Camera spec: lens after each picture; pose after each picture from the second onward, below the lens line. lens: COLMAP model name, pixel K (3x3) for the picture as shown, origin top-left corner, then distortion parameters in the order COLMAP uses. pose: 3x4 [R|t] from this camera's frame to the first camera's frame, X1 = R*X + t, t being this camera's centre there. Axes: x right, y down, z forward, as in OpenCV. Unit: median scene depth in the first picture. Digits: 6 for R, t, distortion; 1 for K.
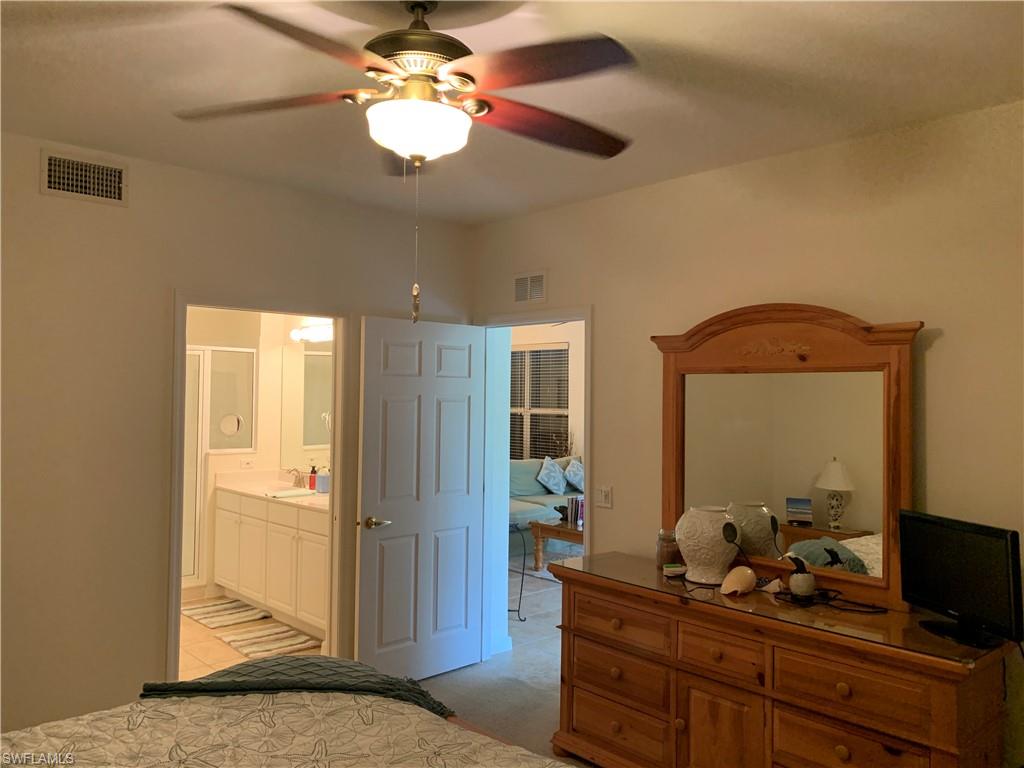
lens RADIAL K [[791.1, 0, 515.9], [0, 791.1, 380.4], [0, 0, 1]] dist [0.030685, -0.033874]
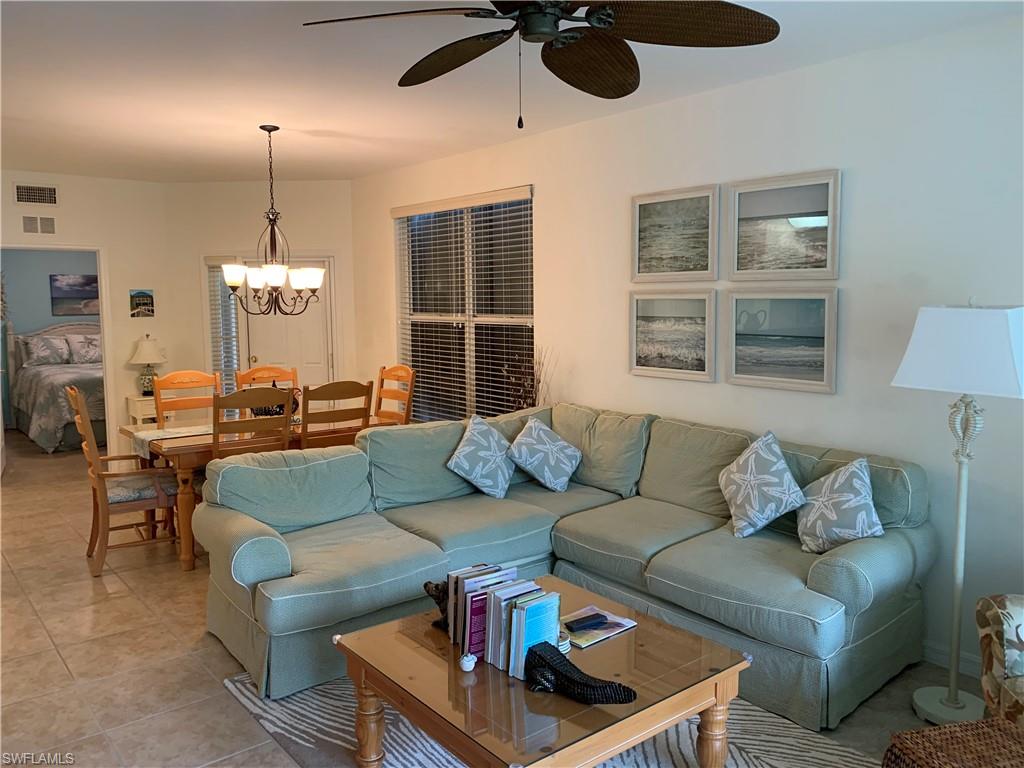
lens RADIAL K [[773.6, 0, 513.9], [0, 773.6, 378.8], [0, 0, 1]] dist [0.033029, -0.007552]
pose [[0.997733, -0.014564, -0.065699, 0.095492], [0.022605, 0.992103, 0.123370, 0.015828], [0.063383, -0.124576, 0.990184, 0.534400]]
